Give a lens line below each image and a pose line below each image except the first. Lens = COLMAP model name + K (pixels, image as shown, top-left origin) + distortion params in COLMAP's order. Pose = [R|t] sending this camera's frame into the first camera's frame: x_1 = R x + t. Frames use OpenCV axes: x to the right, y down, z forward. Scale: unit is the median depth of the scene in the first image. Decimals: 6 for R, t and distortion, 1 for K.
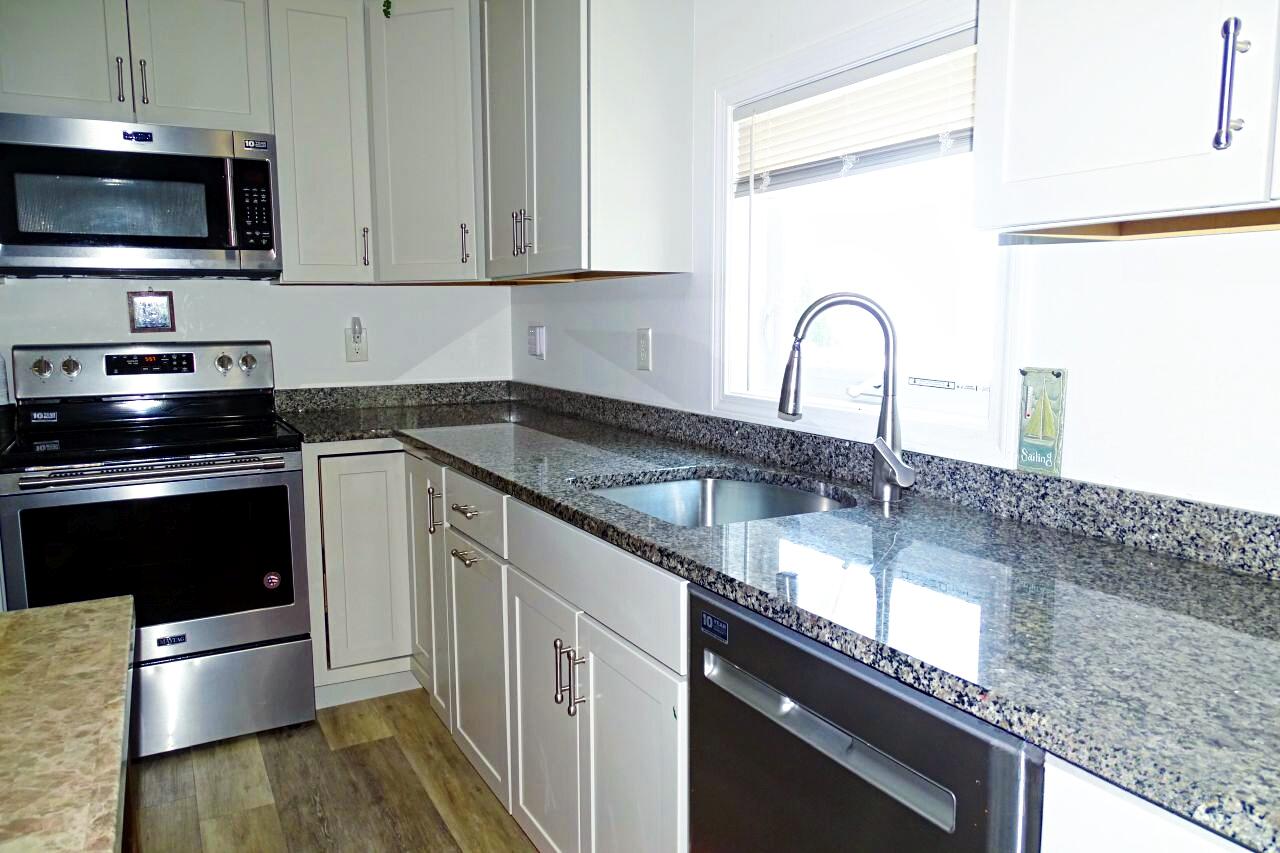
lens RADIAL K [[897.9, 0, 634.4], [0, 897.9, 425.7], [0, 0, 1]] dist [-0.007002, -0.003944]
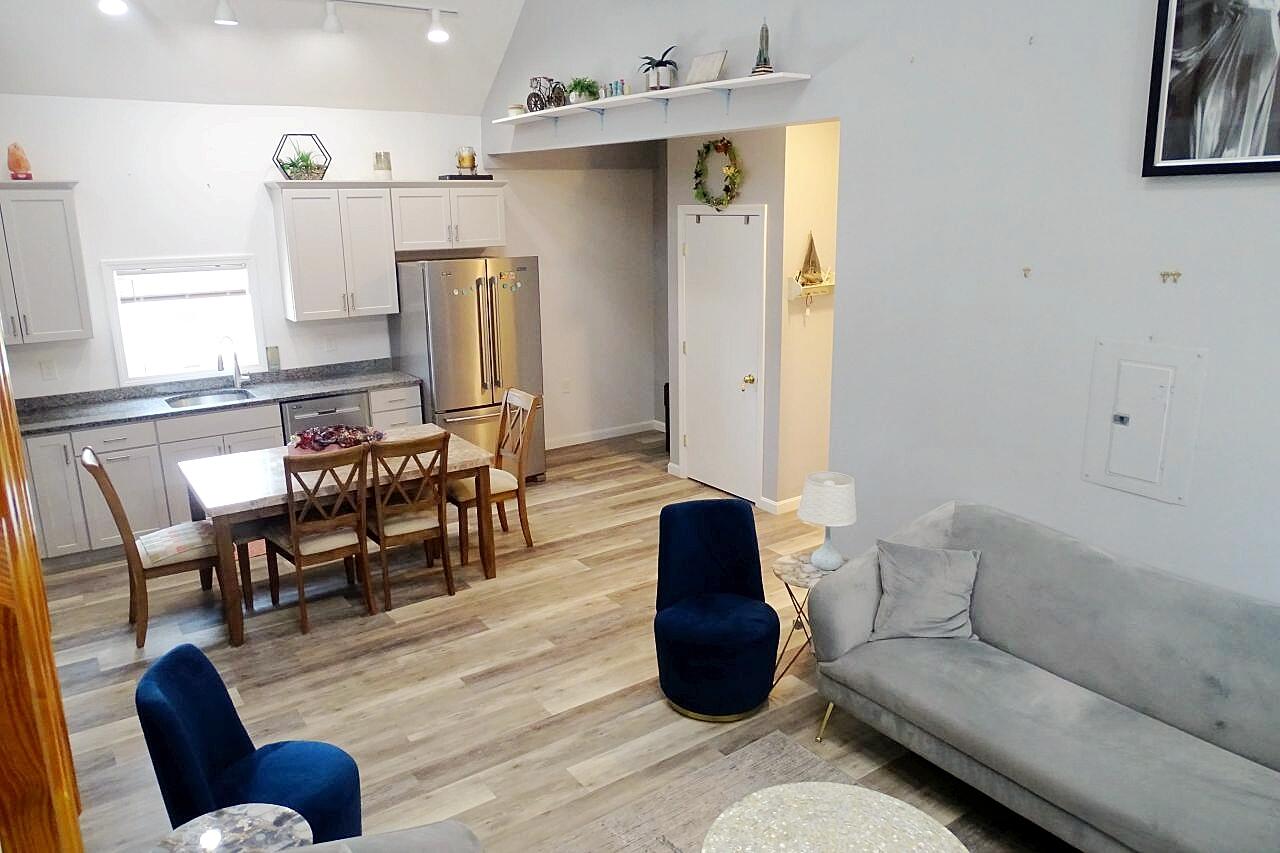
lens RADIAL K [[897.9, 0, 634.4], [0, 897.9, 425.7], [0, 0, 1]] dist [-0.007002, -0.003944]
pose [[-0.106441, -0.229726, 0.967417, -2.754681], [0.142758, 0.959334, 0.243514, -0.343666], [-0.984018, 0.164026, -0.069317, -0.264531]]
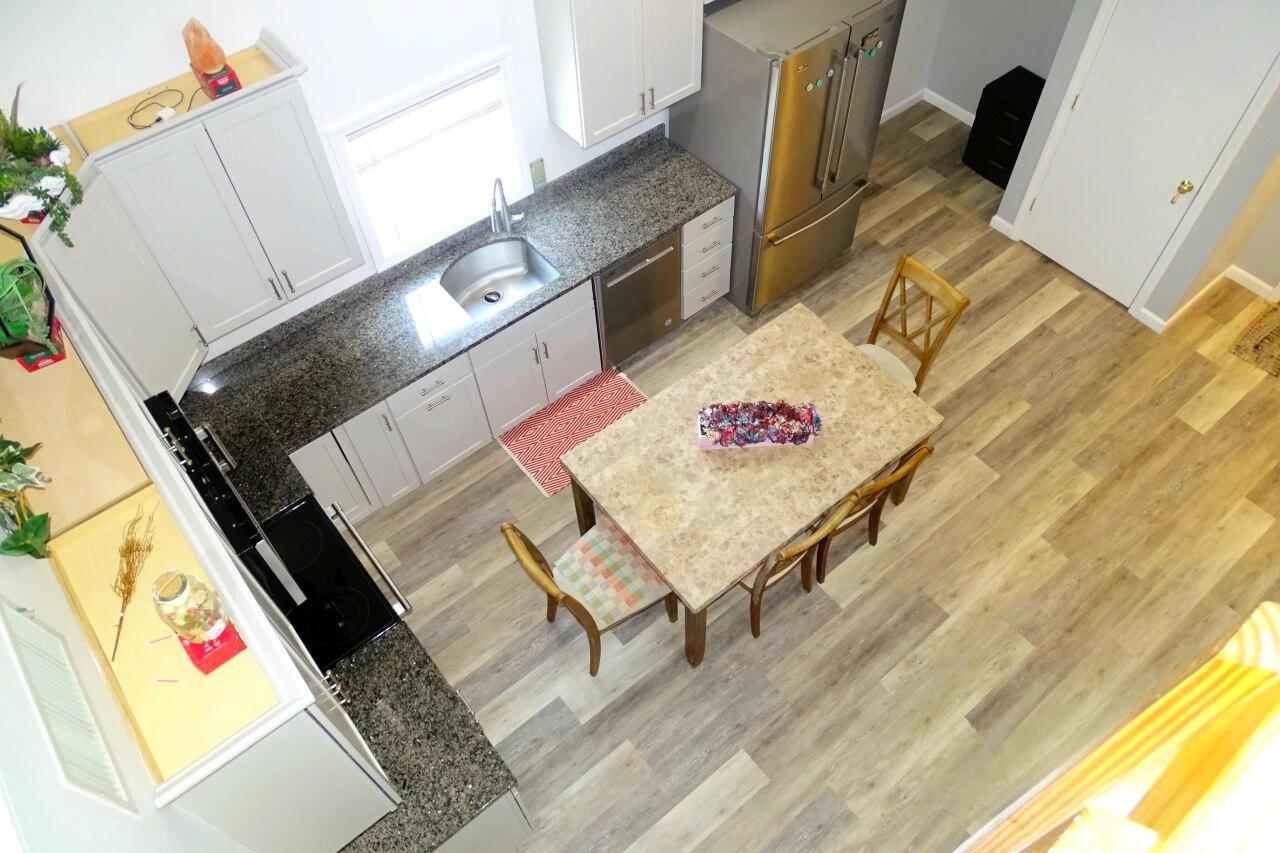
lens RADIAL K [[897.9, 0, 634.4], [0, 897.9, 425.7], [0, 0, 1]] dist [-0.007002, -0.003944]
pose [[-0.177290, -0.790713, 0.585953, -1.485276], [0.155956, 0.565290, 0.810016, -1.379635], [-0.971723, 0.234991, 0.023096, 0.539913]]
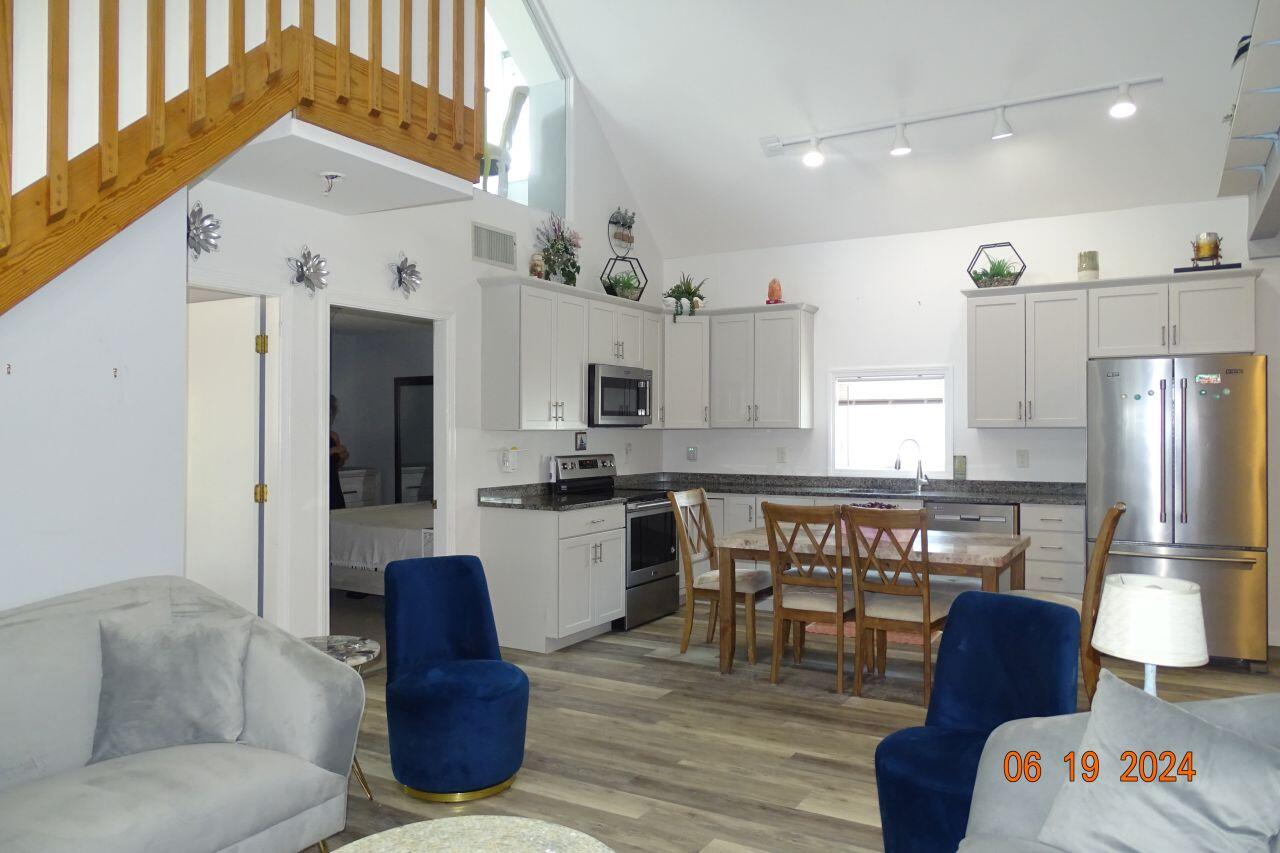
lens RADIAL K [[897.9, 0, 634.4], [0, 897.9, 425.7], [0, 0, 1]] dist [-0.007002, -0.003944]
pose [[0.859930, 0.008828, 0.510336, -2.141927], [0.060123, 0.991138, -0.118454, 0.146251], [-0.506859, 0.132545, 0.851778, -1.331072]]
